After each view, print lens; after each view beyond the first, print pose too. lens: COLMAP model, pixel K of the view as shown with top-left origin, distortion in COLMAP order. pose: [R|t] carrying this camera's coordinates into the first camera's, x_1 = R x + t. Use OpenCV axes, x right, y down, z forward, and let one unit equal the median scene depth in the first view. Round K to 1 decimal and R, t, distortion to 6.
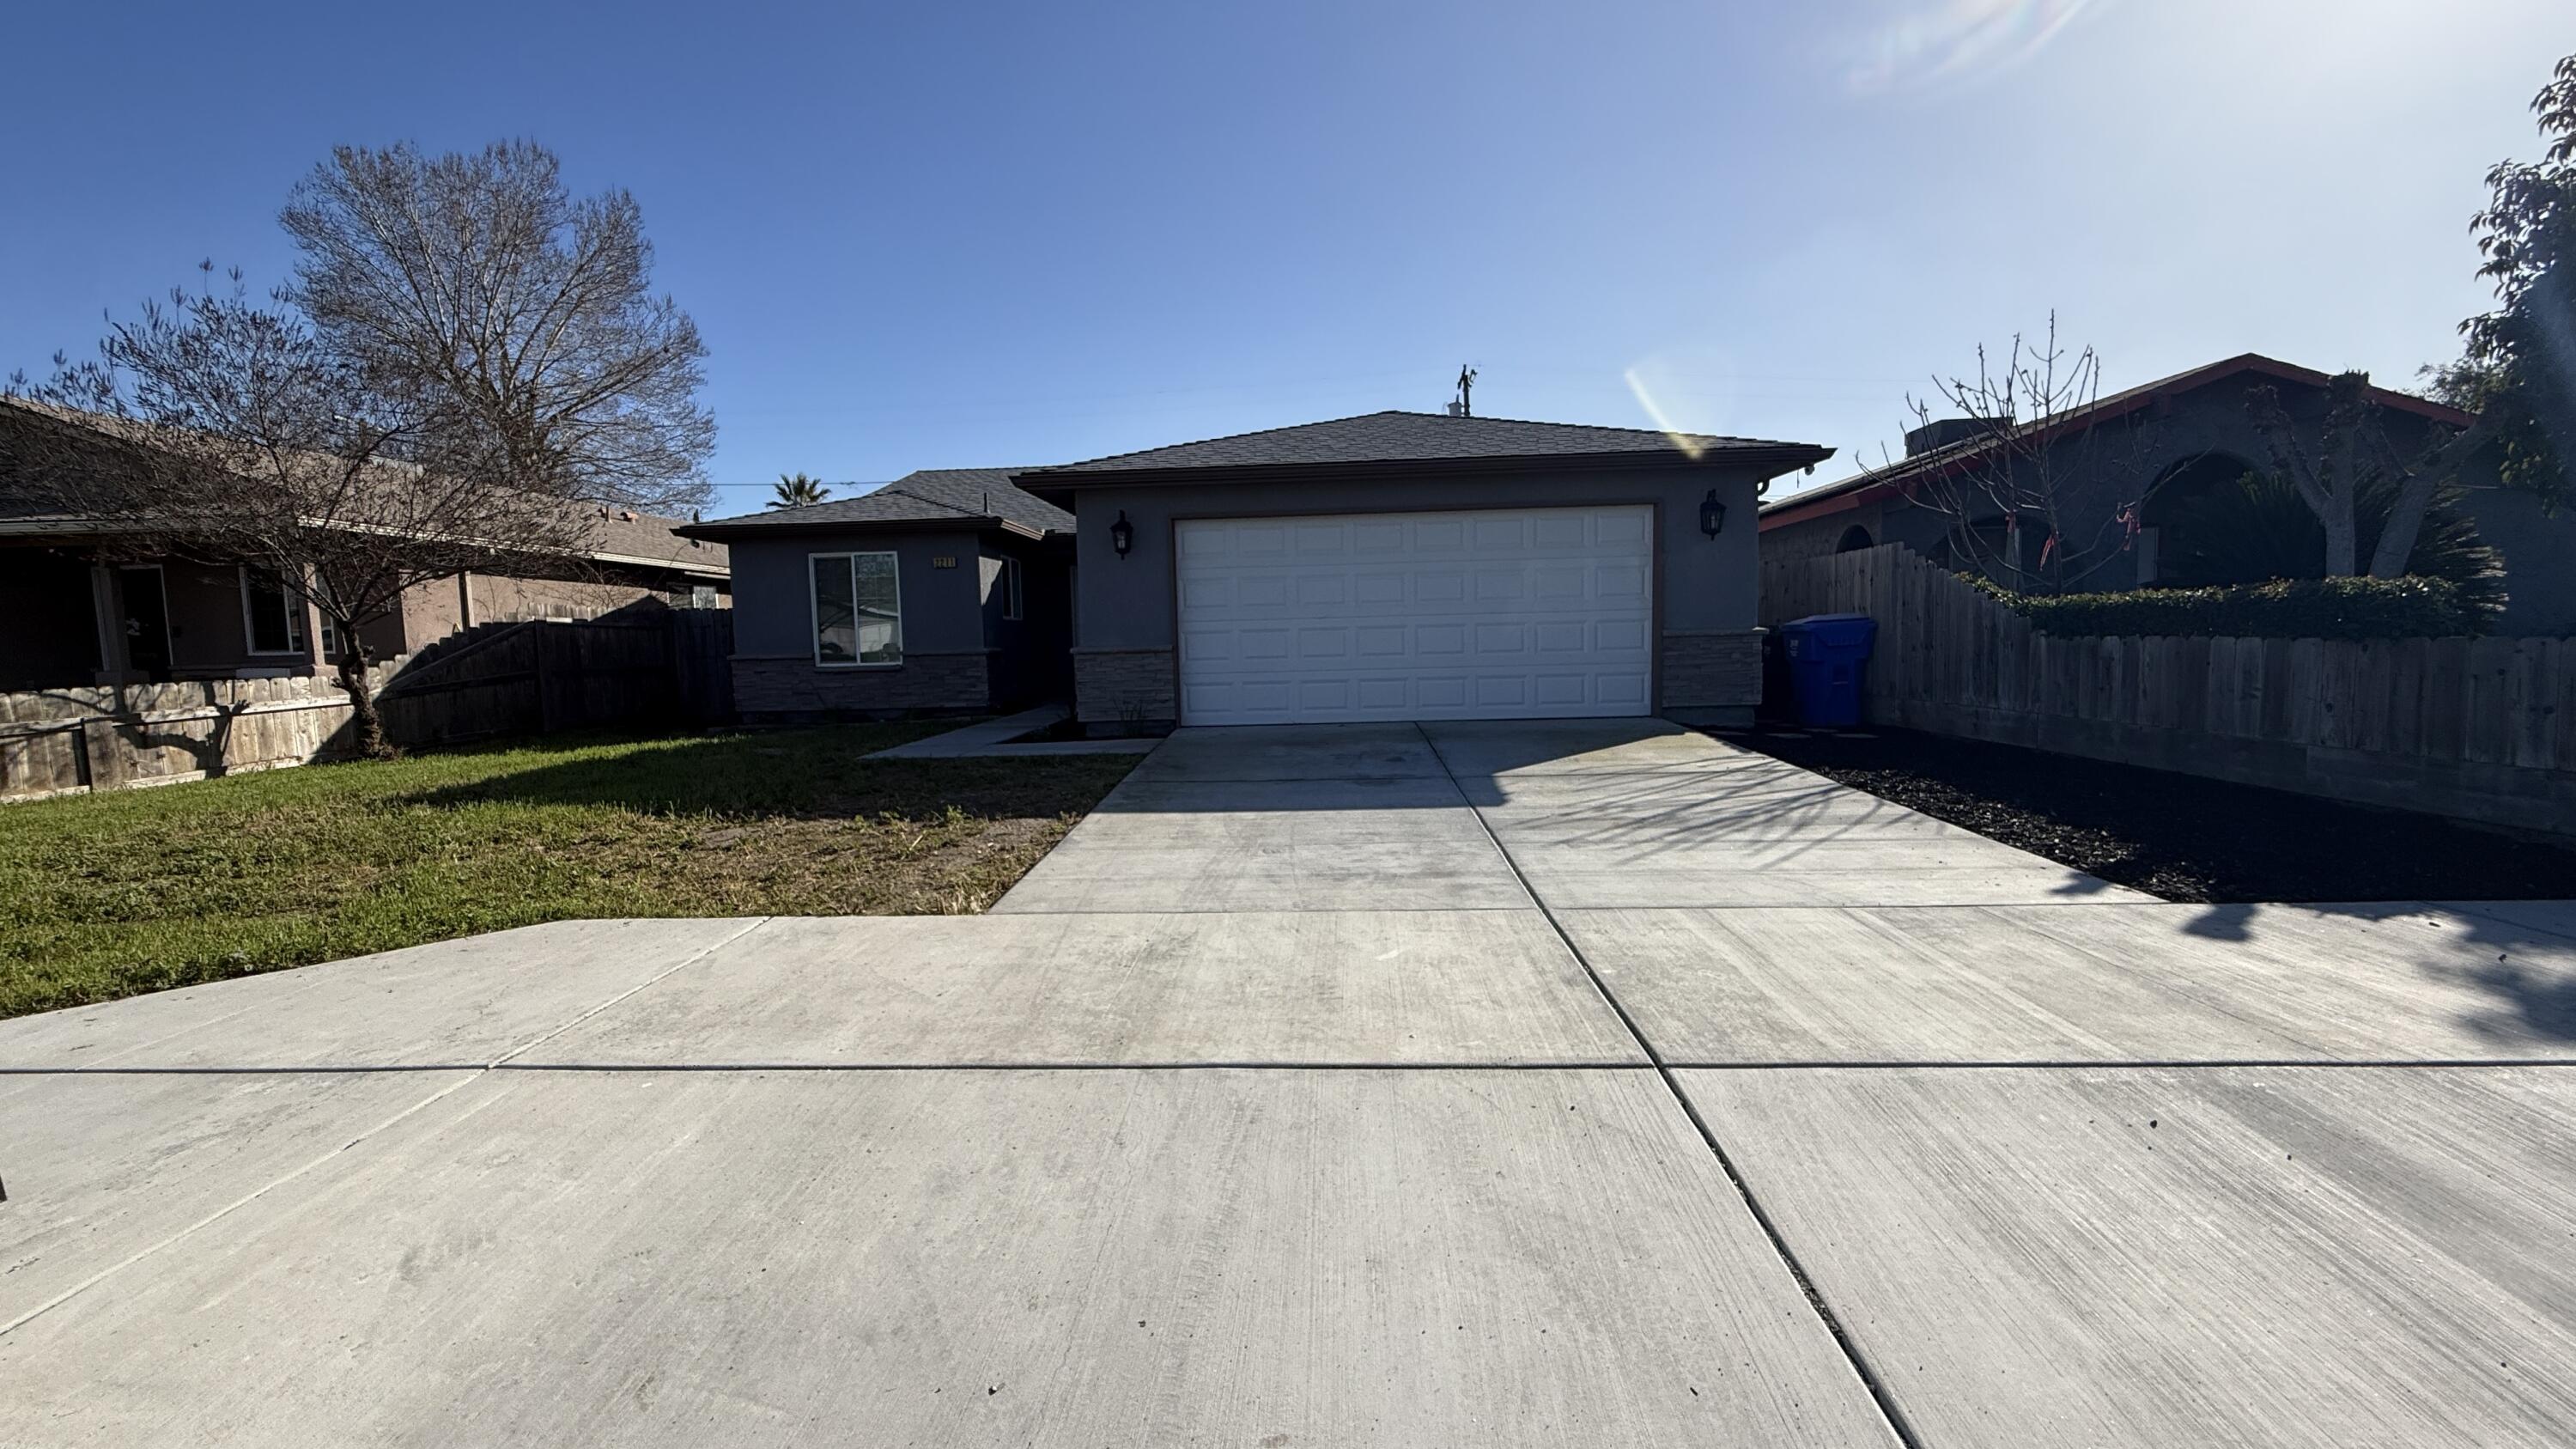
lens RADIAL K [[1028.5, 0, 1297.1], [0, 1028.5, 720.0], [0, 0, 1]] dist [0.002939, 0.000016]
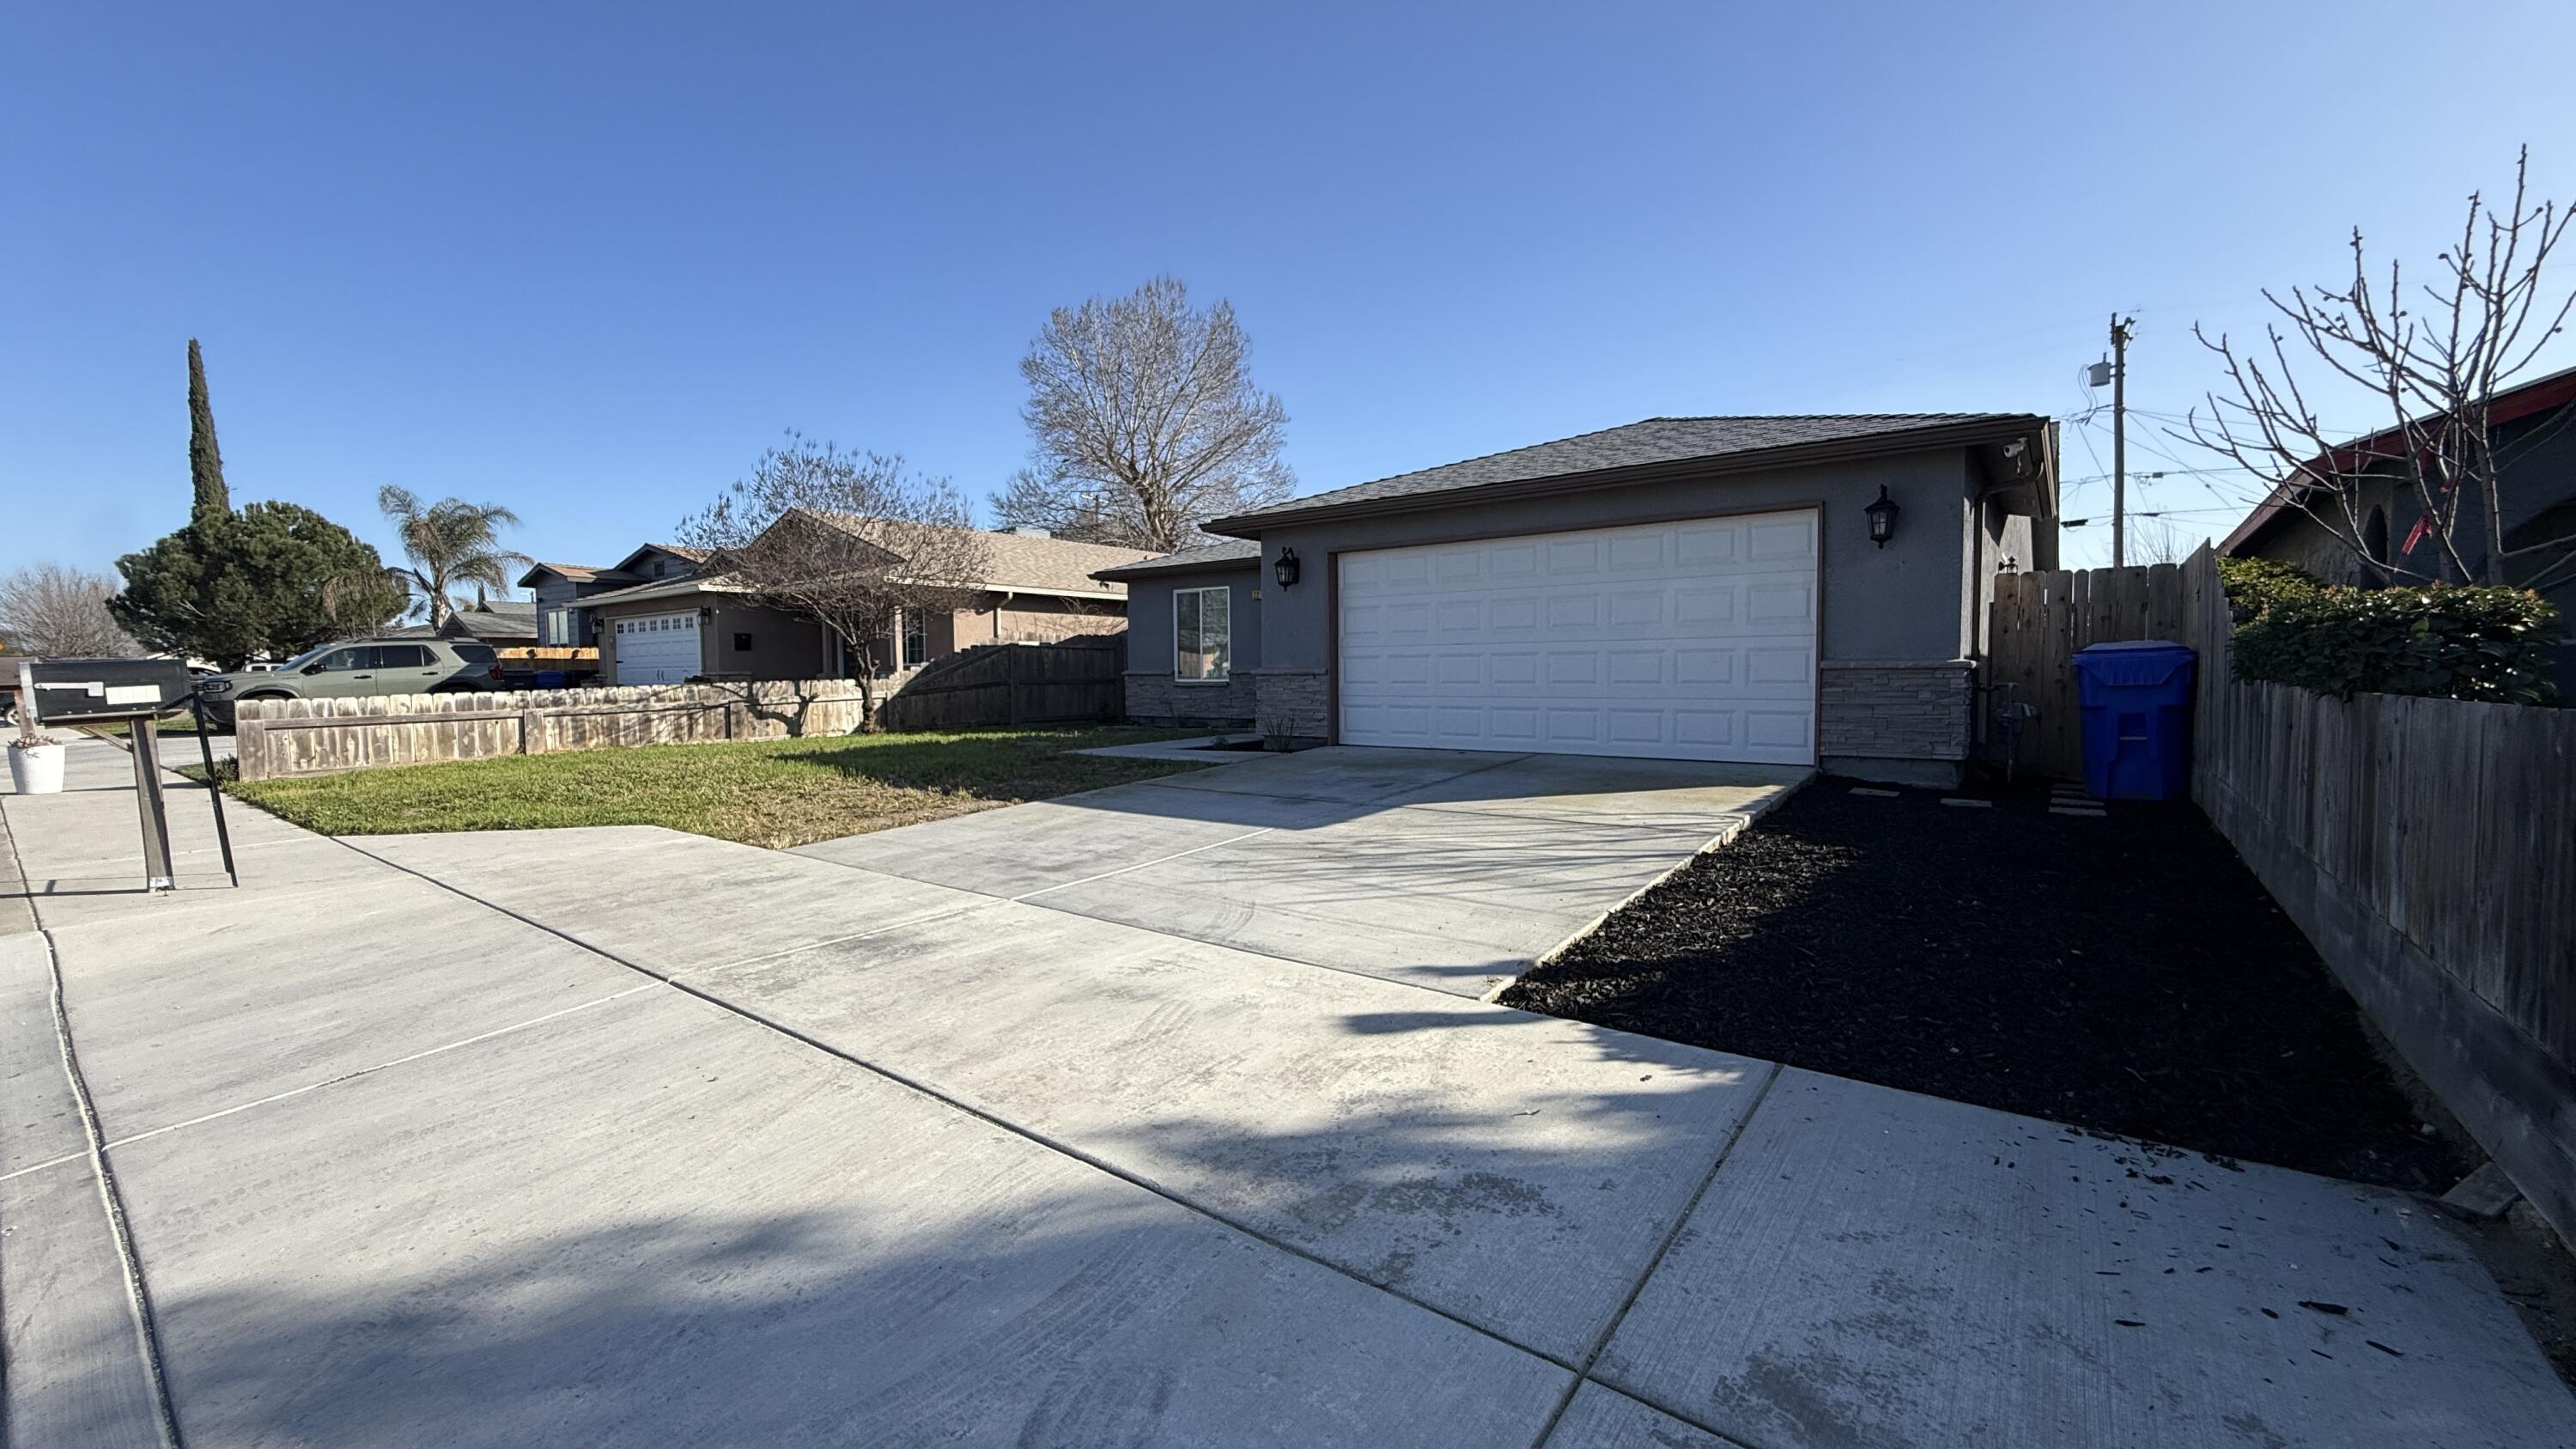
lens RADIAL K [[1028.5, 0, 1286.6], [0, 1028.5, 723.0], [0, 0, 1]] dist [0.002939, 0.000016]
pose [[0.822691, 0.047100, -0.566534, 0.458669], [-0.056869, 0.998382, 0.000421, -0.013990], [0.565637, 0.031872, 0.824038, 0.086142]]
